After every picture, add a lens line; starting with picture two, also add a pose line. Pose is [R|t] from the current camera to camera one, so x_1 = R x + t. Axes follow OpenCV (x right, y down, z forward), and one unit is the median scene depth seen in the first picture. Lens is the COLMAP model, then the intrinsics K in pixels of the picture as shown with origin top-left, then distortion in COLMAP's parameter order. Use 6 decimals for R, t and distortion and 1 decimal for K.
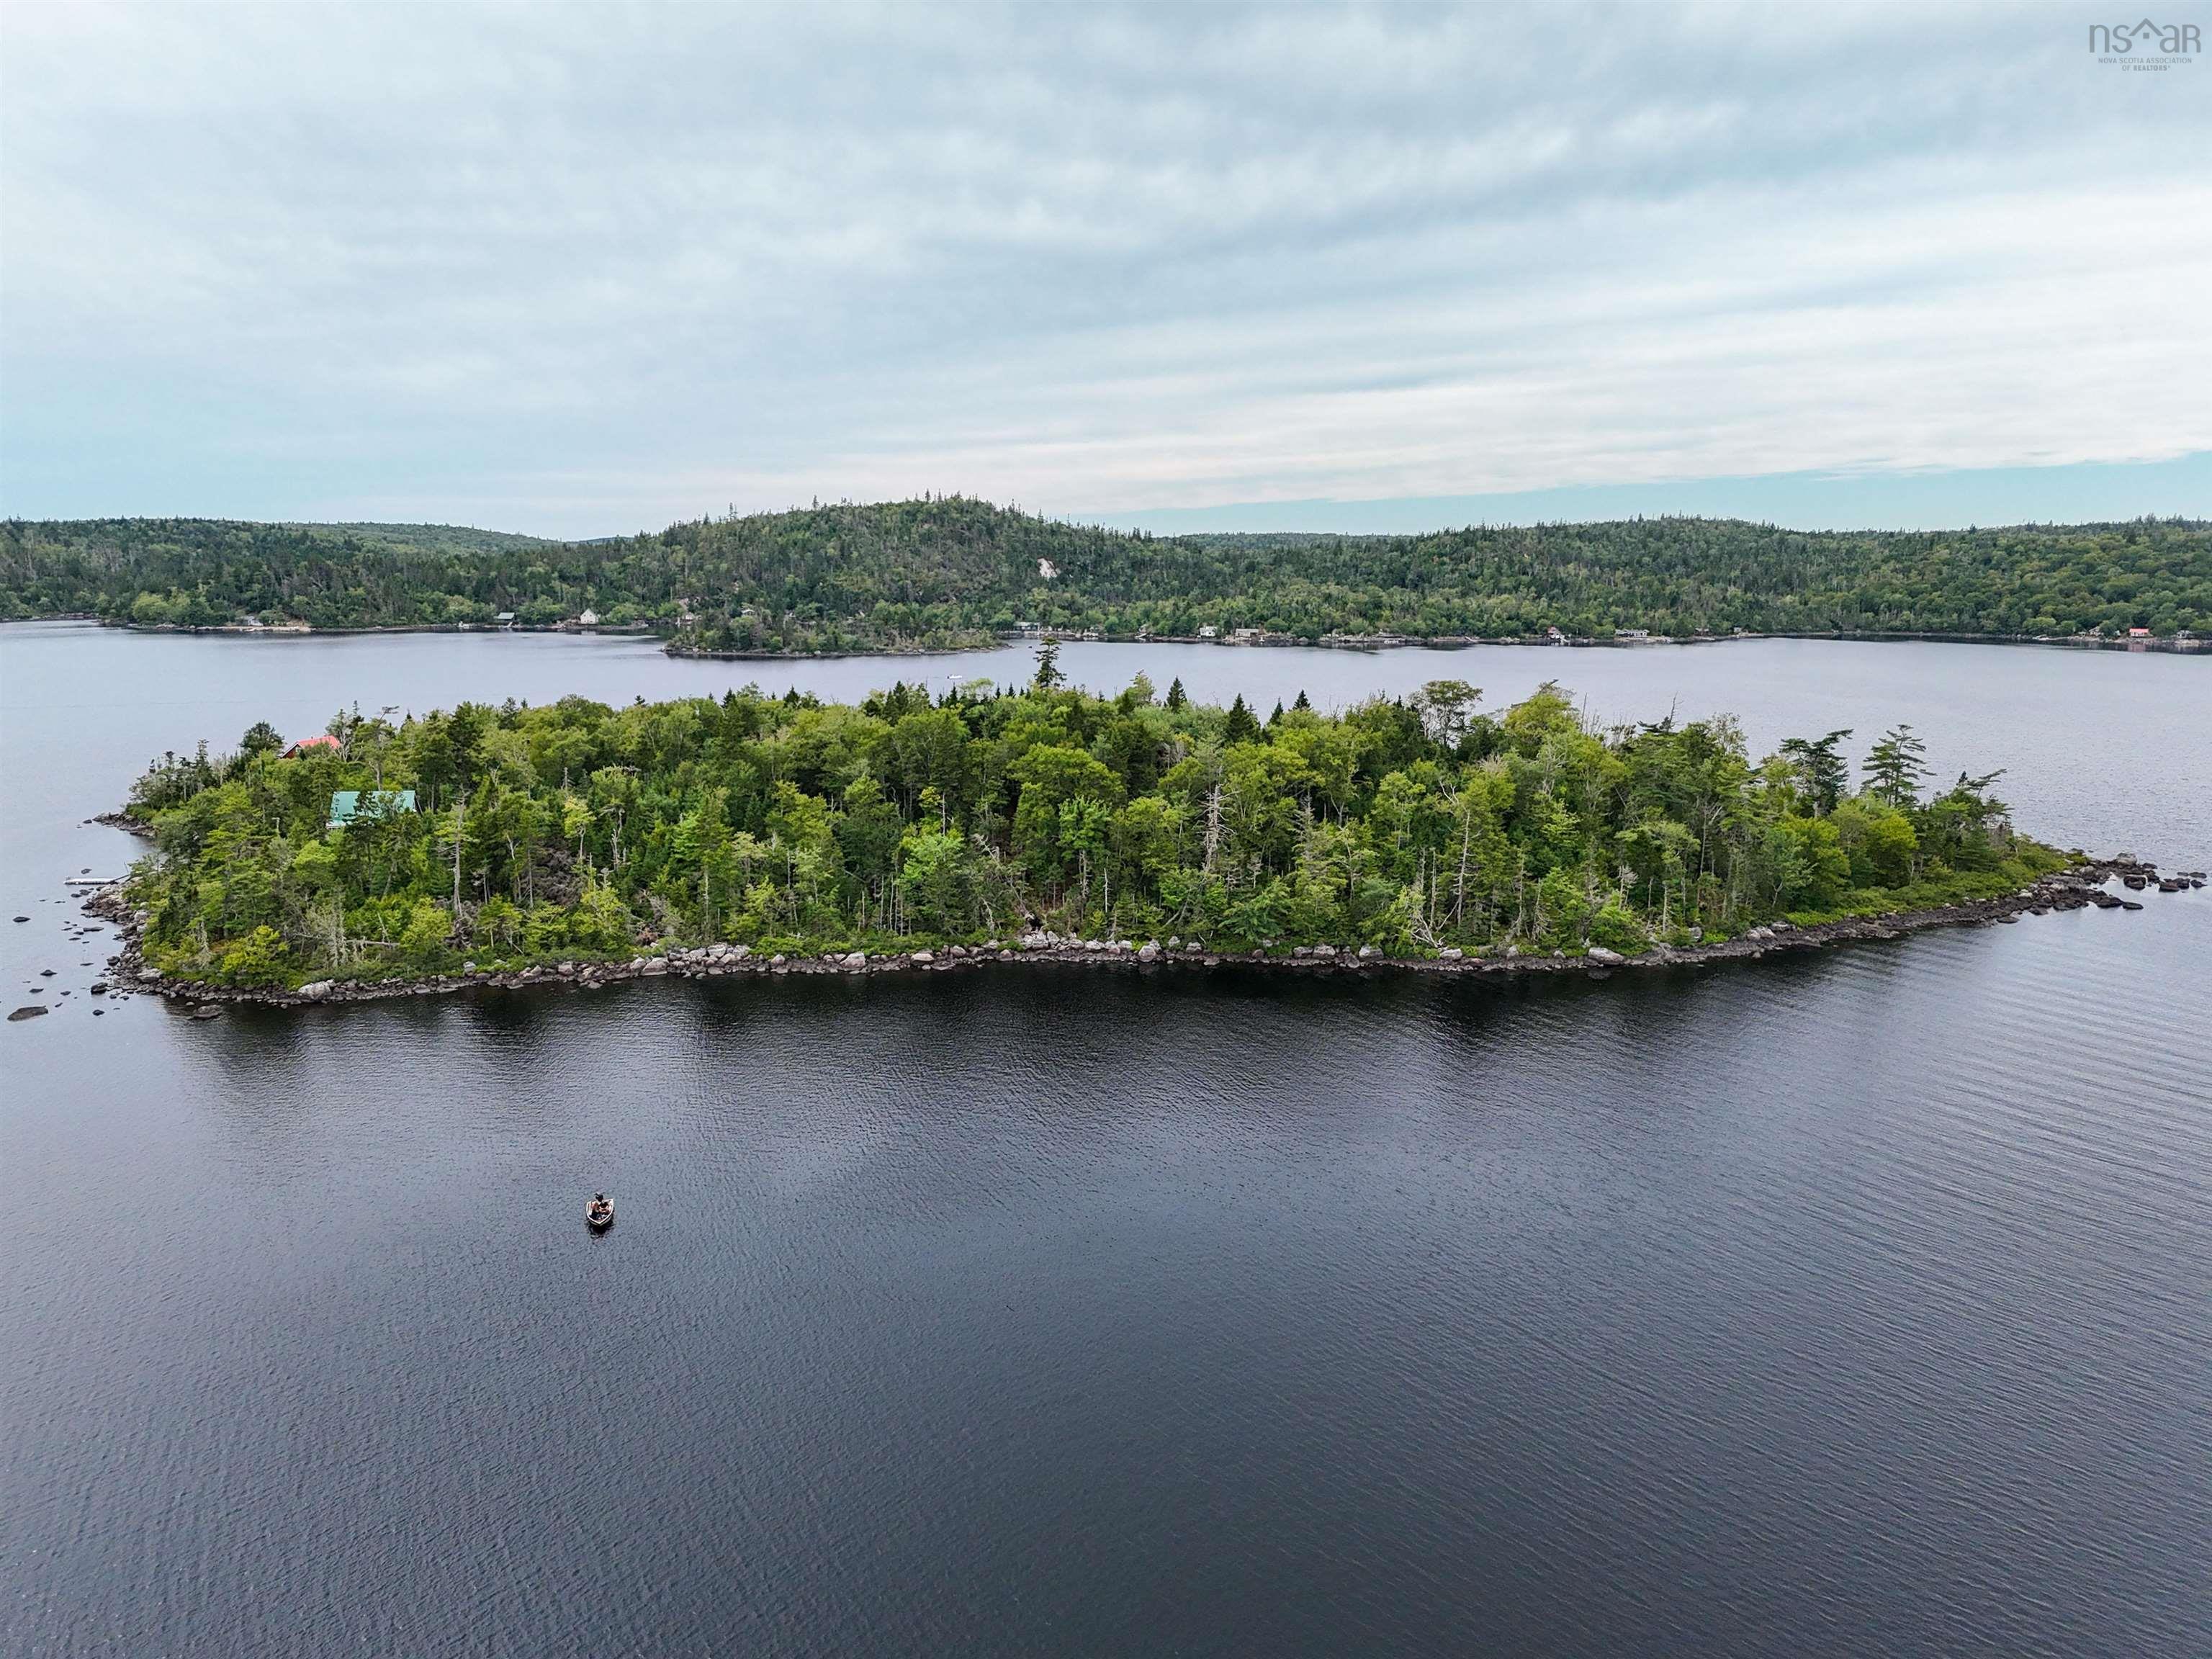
lens RADIAL K [[1650.1, 0, 1106.0], [0, 1650.1, 829.5], [0, 0, 1]] dist [0.089144, -0.100939]
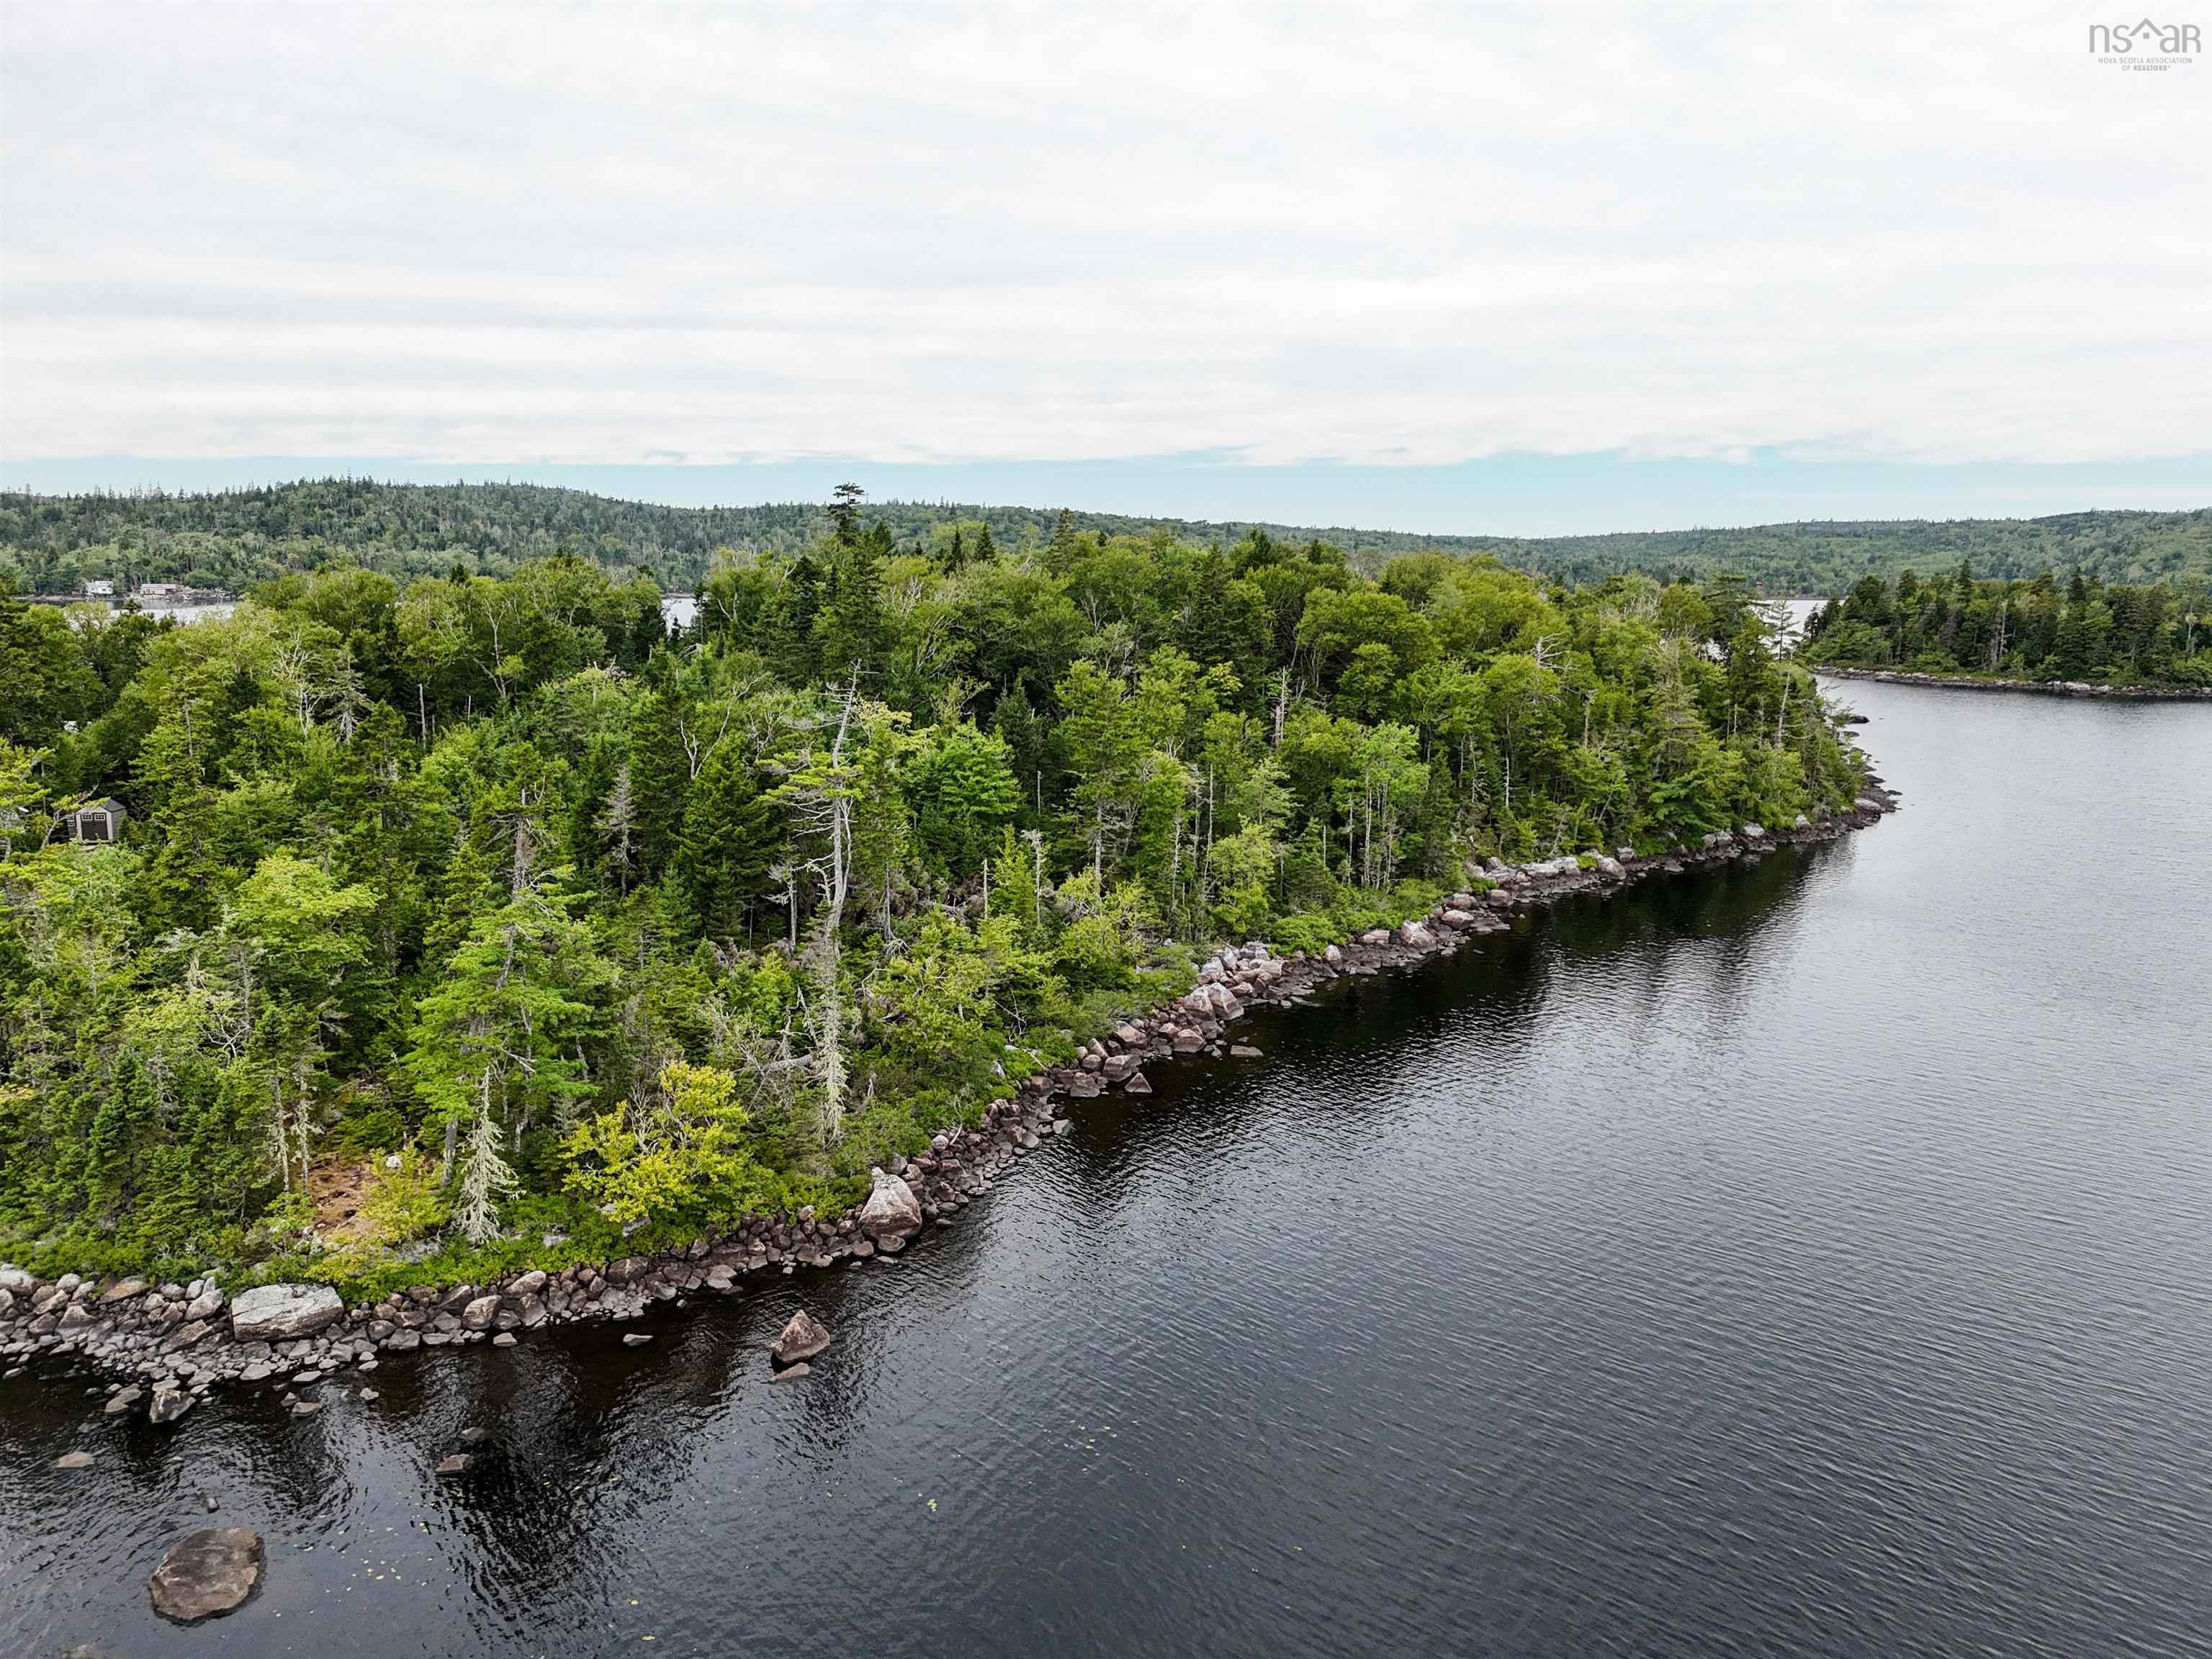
lens RADIAL K [[1642.1, 0, 1106.0], [0, 1642.1, 829.5], [0, 0, 1]] dist [0.070916, -0.050221]
pose [[0.730258, -0.110719, 0.674140, -0.129799], [0.105748, 0.993206, 0.048570, 0.000443], [-0.674937, 0.035820, 0.737005, 0.134586]]
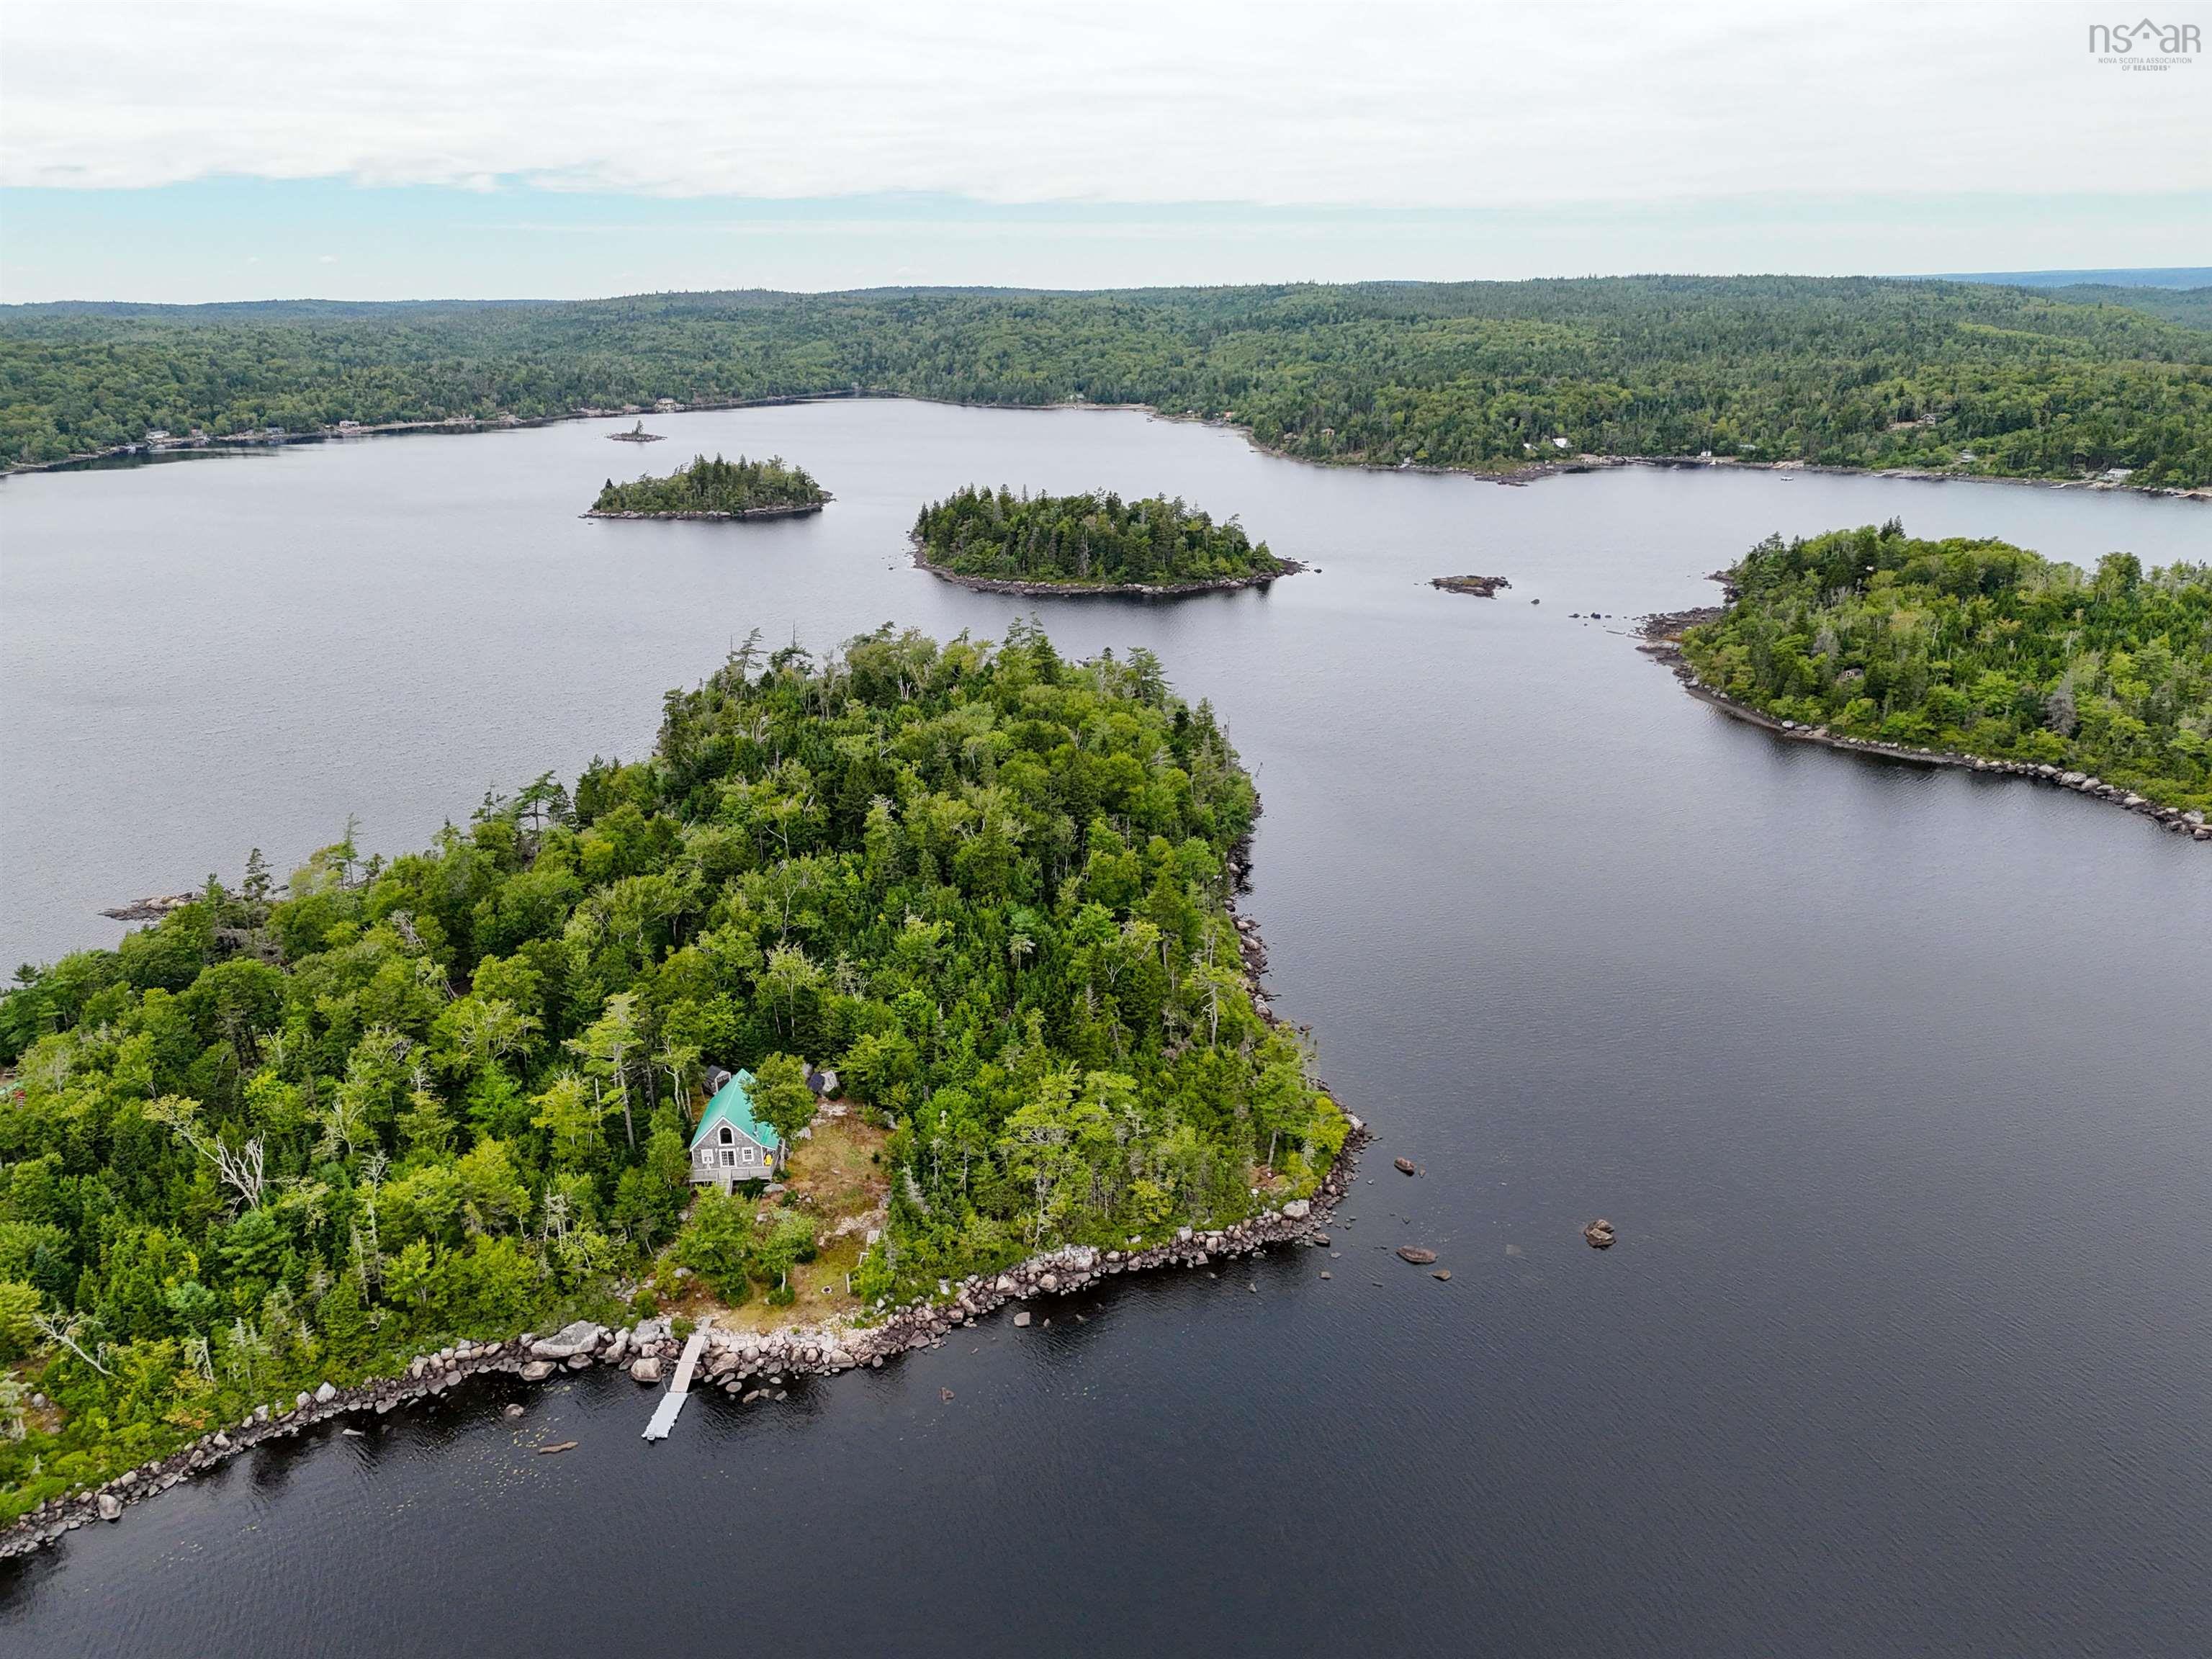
lens RADIAL K [[1643.8, 0, 1106.0], [0, 1643.8, 829.5], [0, 0, 1]] dist [0.090362, -0.105817]
pose [[0.143375, -0.318629, 0.936973, -0.280275], [0.184012, 0.938828, 0.291103, -0.083099], [-0.972411, 0.130677, 0.193236, 0.178551]]
